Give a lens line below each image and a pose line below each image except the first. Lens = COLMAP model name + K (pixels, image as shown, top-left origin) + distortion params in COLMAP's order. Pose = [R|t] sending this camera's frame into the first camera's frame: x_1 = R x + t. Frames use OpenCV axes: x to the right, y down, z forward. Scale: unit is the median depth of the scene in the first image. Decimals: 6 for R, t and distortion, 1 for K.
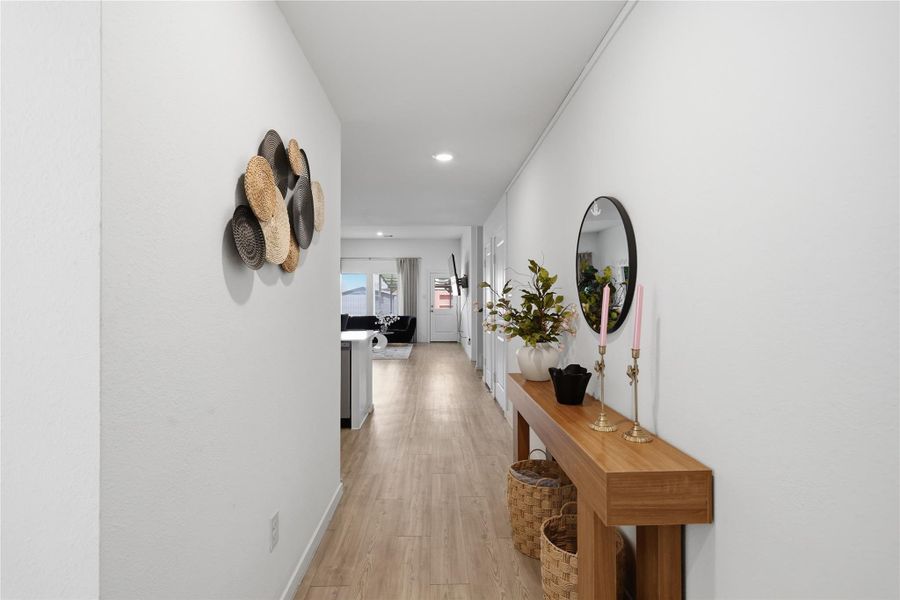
lens RADIAL K [[429.7, 0, 449.8], [0, 429.7, 299.2], [0, 0, 1]] dist [-0.007985, 0.003266]
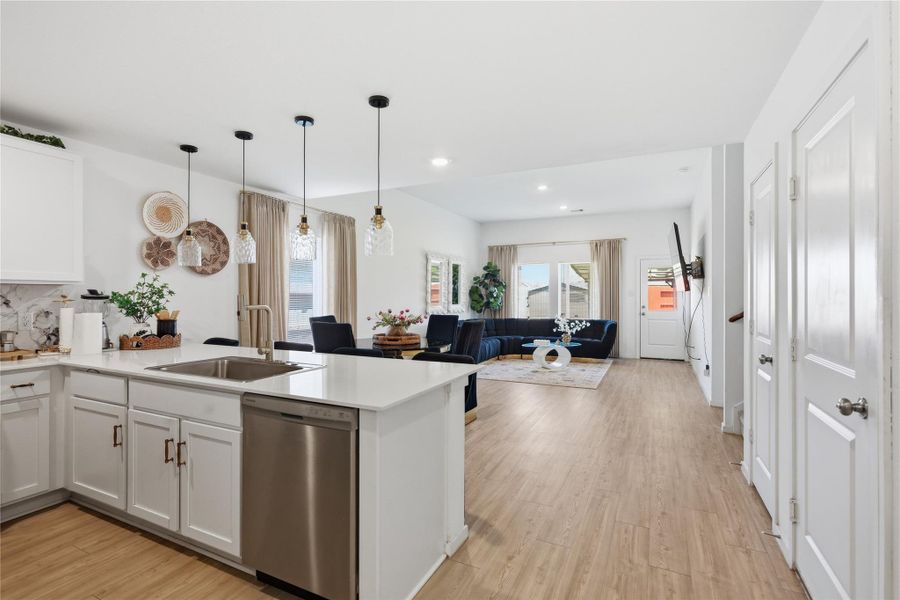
lens RADIAL K [[429.7, 0, 444.1], [0, 429.7, 295.7], [0, 0, 1]] dist [-0.007985, 0.003266]
pose [[0.878600, 0.001951, -0.477555, 0.008516], [-0.002424, 0.999997, -0.000375, -0.000786], [0.477553, 0.001487, 0.878602, 0.278127]]
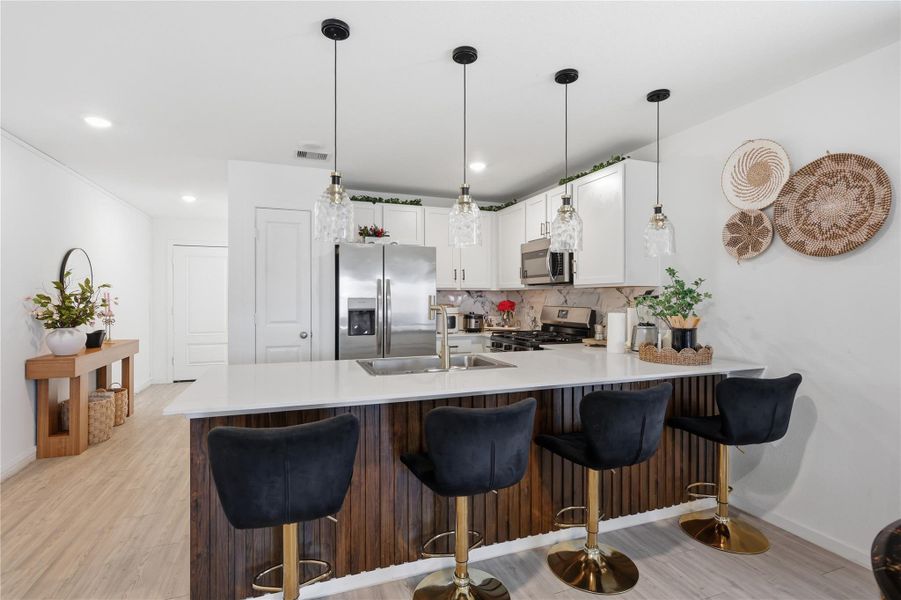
lens RADIAL K [[430.2, 0, 447.9], [0, 430.2, 298.8], [0, 0, 1]] dist [-0.007985, 0.003266]
pose [[-0.948333, 0.000445, -0.317278, -0.125935], [-0.000479, 0.999996, 0.002837, 0.000718], [0.317278, 0.002842, -0.948328, 0.650568]]
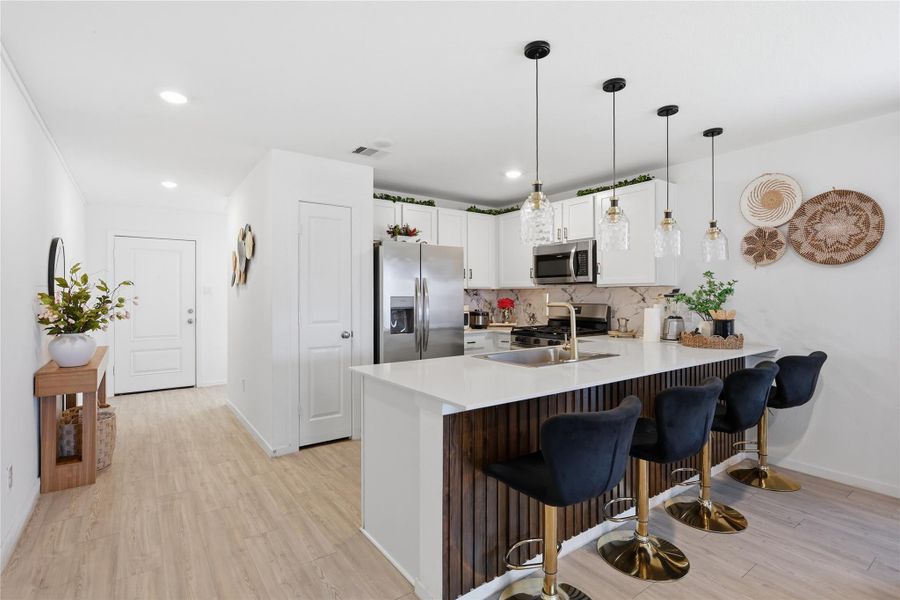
lens RADIAL K [[429.7, 0, 444.4], [0, 429.7, 295.4], [0, 0, 1]] dist [-0.007985, 0.003266]
pose [[-0.833434, 0.001306, -0.552617, 0.001803], [0.002329, 0.999997, -0.001149, 0.000727], [0.552613, -0.002245, -0.833435, 0.605715]]
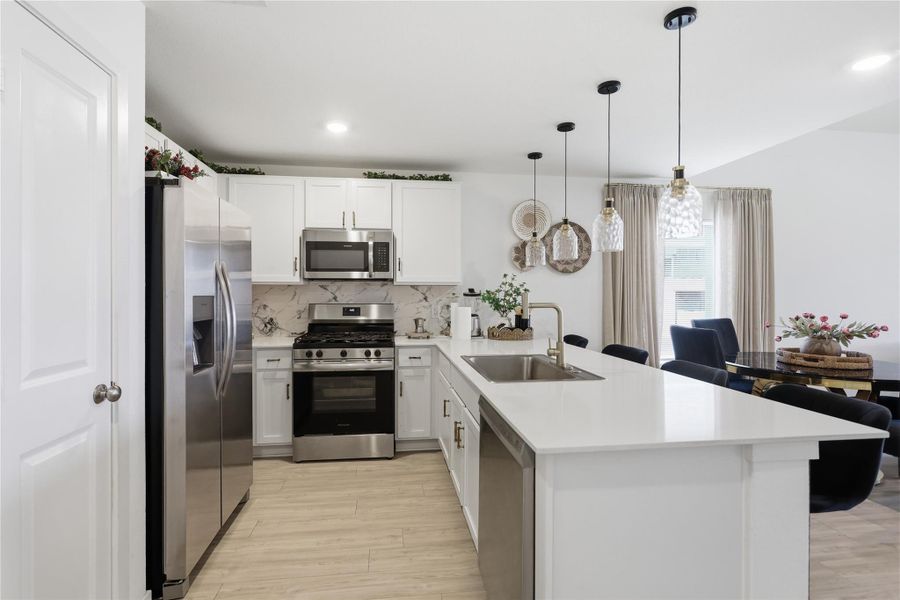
lens RADIAL K [[429.7, 0, 443.5], [0, 429.7, 293.9], [0, 0, 1]] dist [-0.007985, 0.003266]
pose [[0.088007, 0.002086, -0.996118, 0.022941], [-0.001369, 0.999997, 0.001973, -0.000547], [0.996119, 0.001190, 0.088009, 0.364870]]
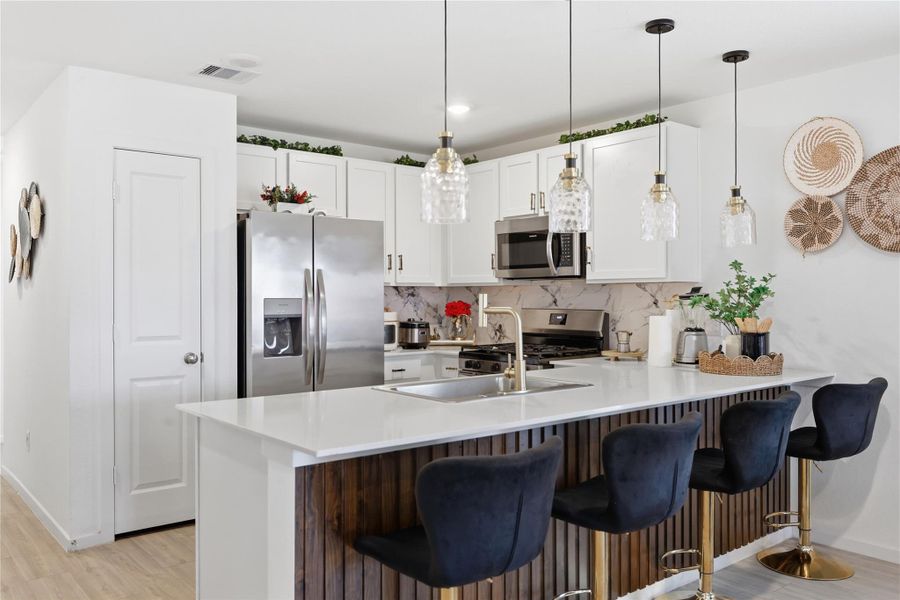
lens RADIAL K [[718.5, 0, 442.7], [0, 718.5, 296.8], [0, 0, 1]] dist [-0.007848, 0.006372]
pose [[-0.795994, 0.002028, -0.605302, -0.003145], [0.002452, 0.999997, 0.000125, 0.000494], [0.605300, -0.001384, -0.795996, 0.645259]]
